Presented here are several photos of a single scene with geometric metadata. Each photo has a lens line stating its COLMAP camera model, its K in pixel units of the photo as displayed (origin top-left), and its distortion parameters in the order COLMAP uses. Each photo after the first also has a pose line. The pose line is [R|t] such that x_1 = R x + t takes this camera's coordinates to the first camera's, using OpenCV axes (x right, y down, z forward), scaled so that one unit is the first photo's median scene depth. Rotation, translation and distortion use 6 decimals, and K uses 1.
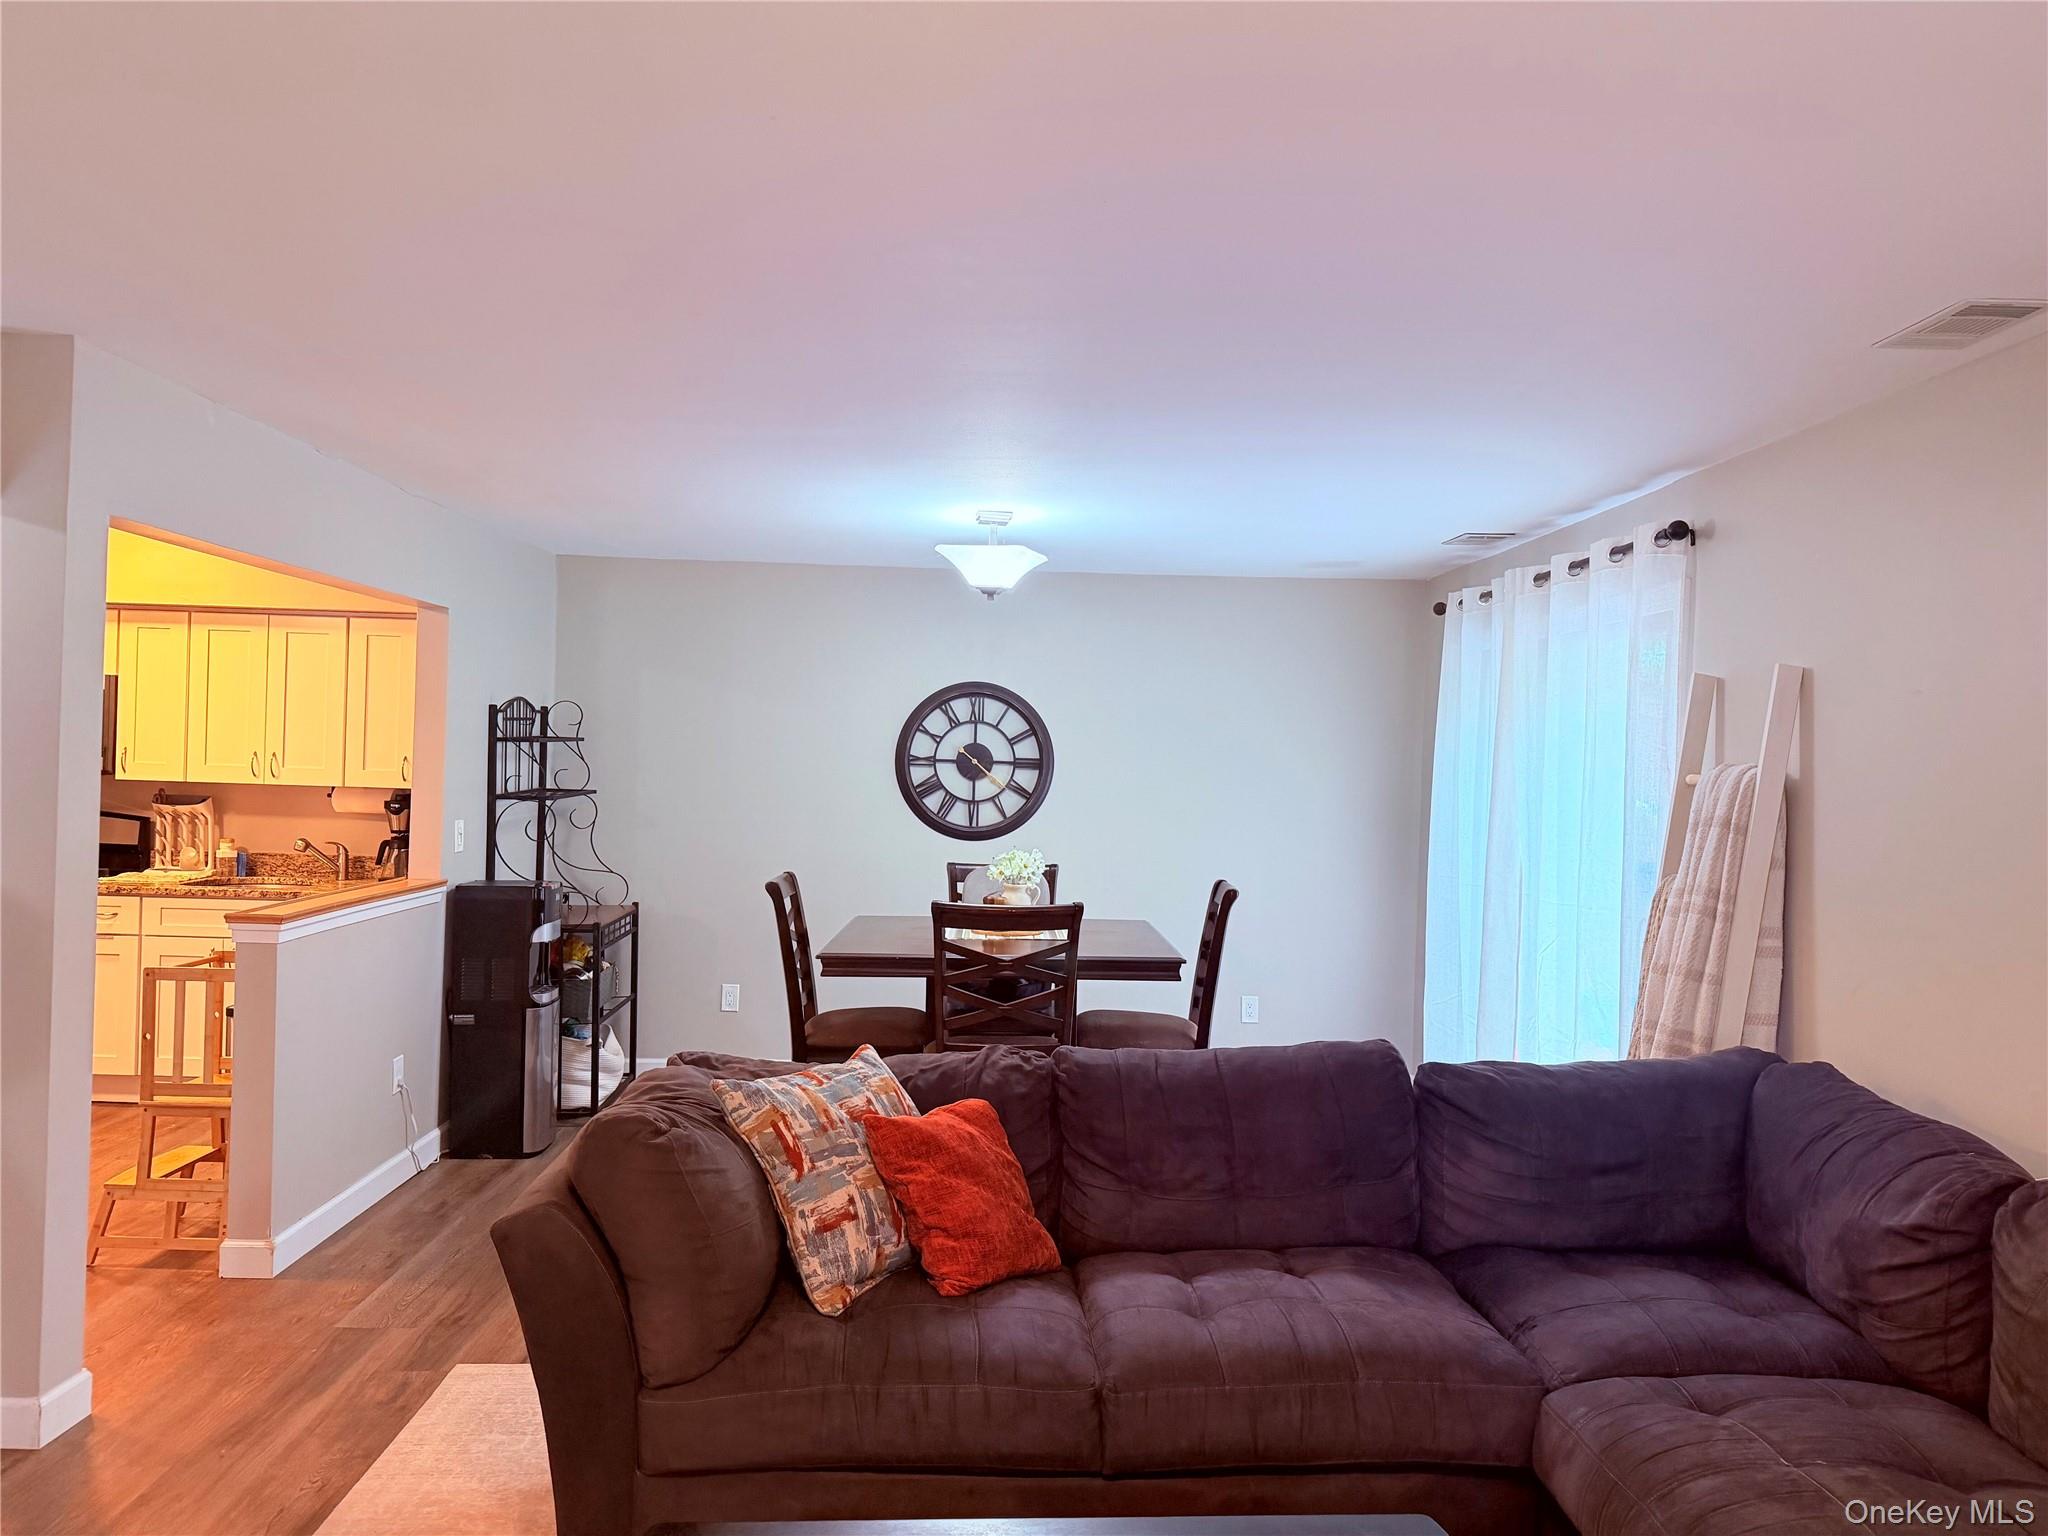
lens RADIAL K [[1421.3, 0, 1024.0], [0, 1421.3, 768.0], [0, 0, 1]] dist [0.114041, -0.161510]
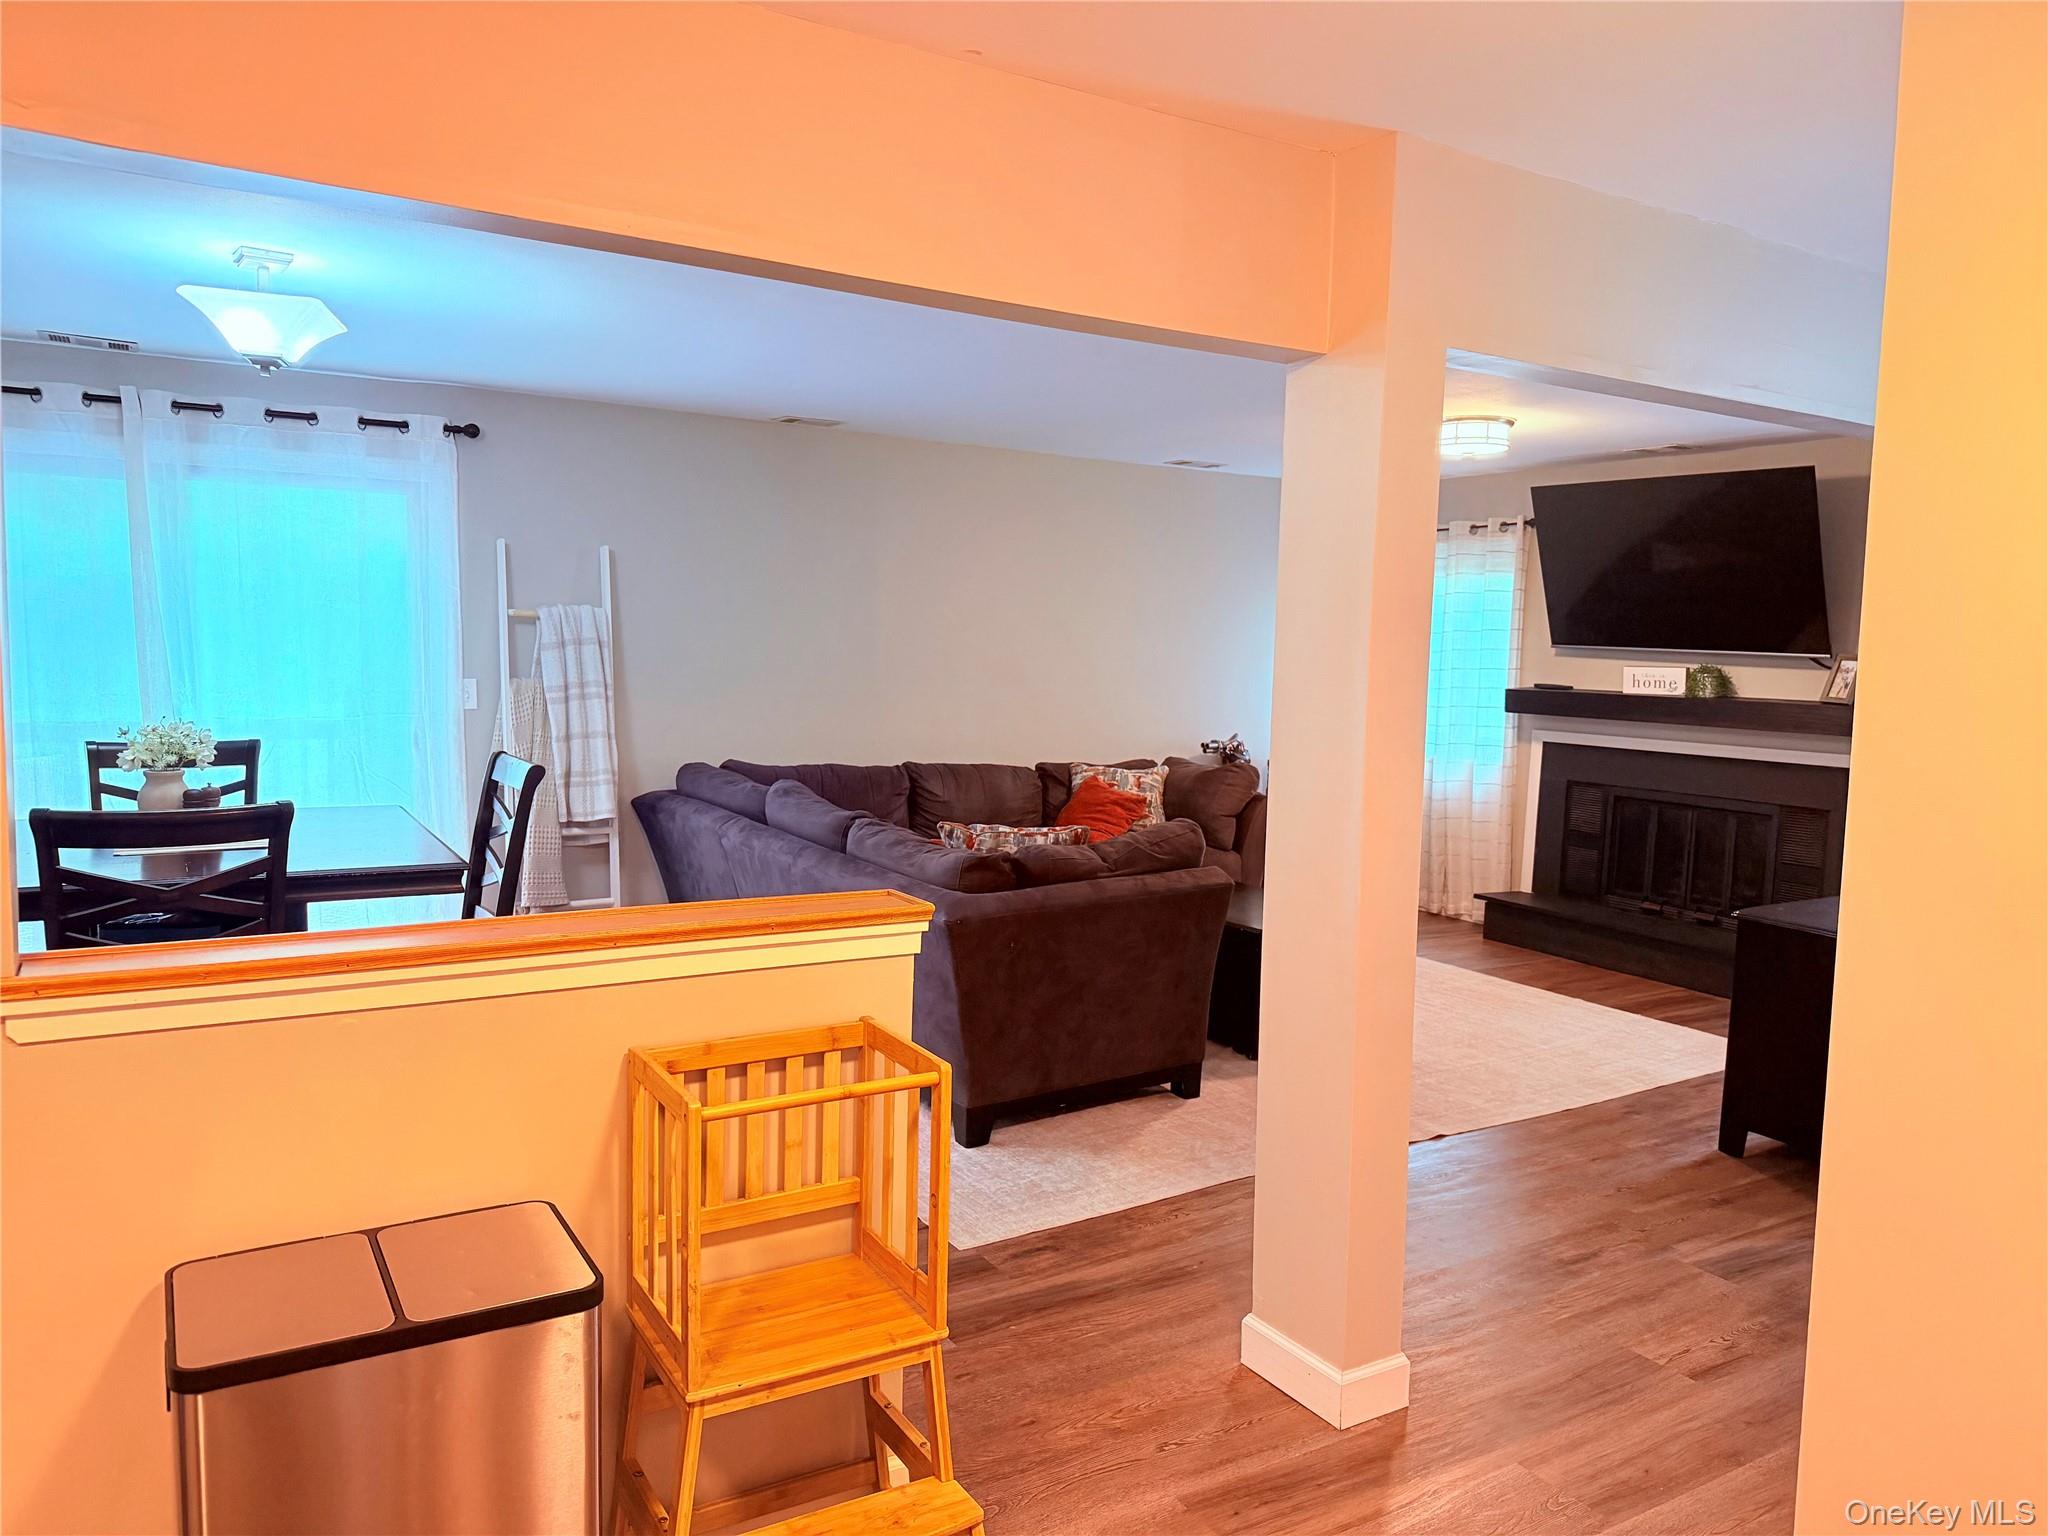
lens RADIAL K [[1421.3, 0, 1024.0], [0, 1421.3, 768.0], [0, 0, 1]] dist [0.114041, -0.161510]
pose [[-0.487750, -0.114802, 0.865402, -0.735142], [-0.035823, 0.993113, 0.111554, -0.012445], [-0.872248, 0.023409, -0.488503, 0.864524]]
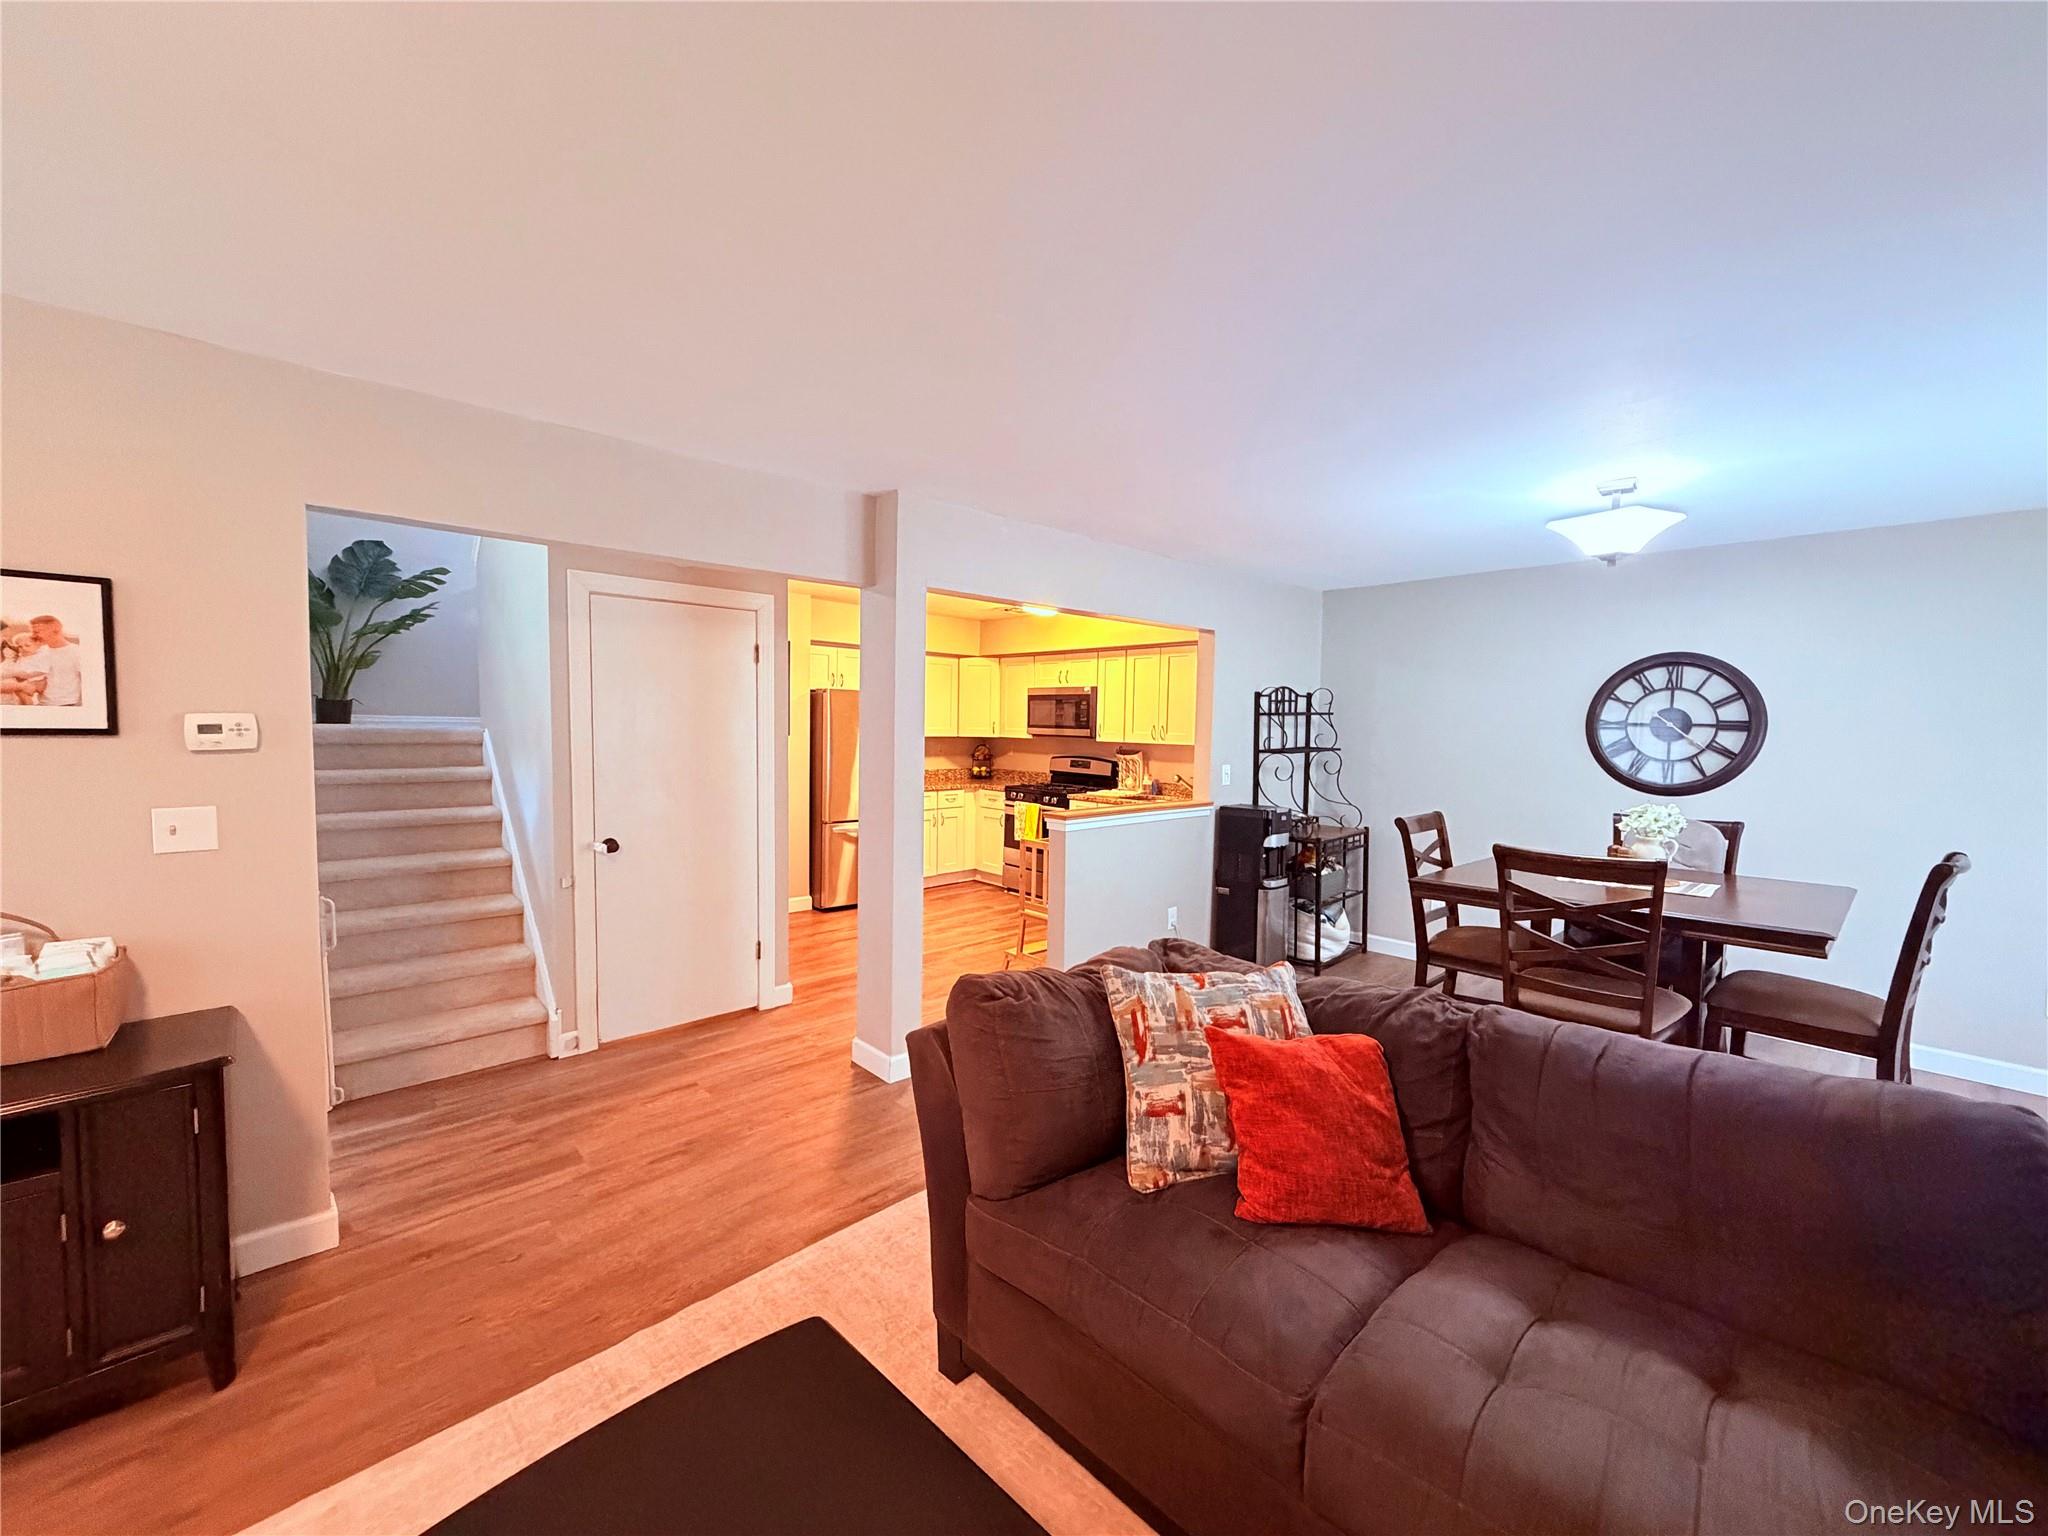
lens RADIAL K [[816.5, 0, 1023.2], [0, 816.5, 773.1], [0, 0, 1]] dist [0.004375, 0.000382]
pose [[0.662817, 0.027910, -0.748261, 0.123007], [-0.000850, 0.999333, 0.036522, 0.011466], [0.748781, -0.023571, 0.662399, 0.224579]]
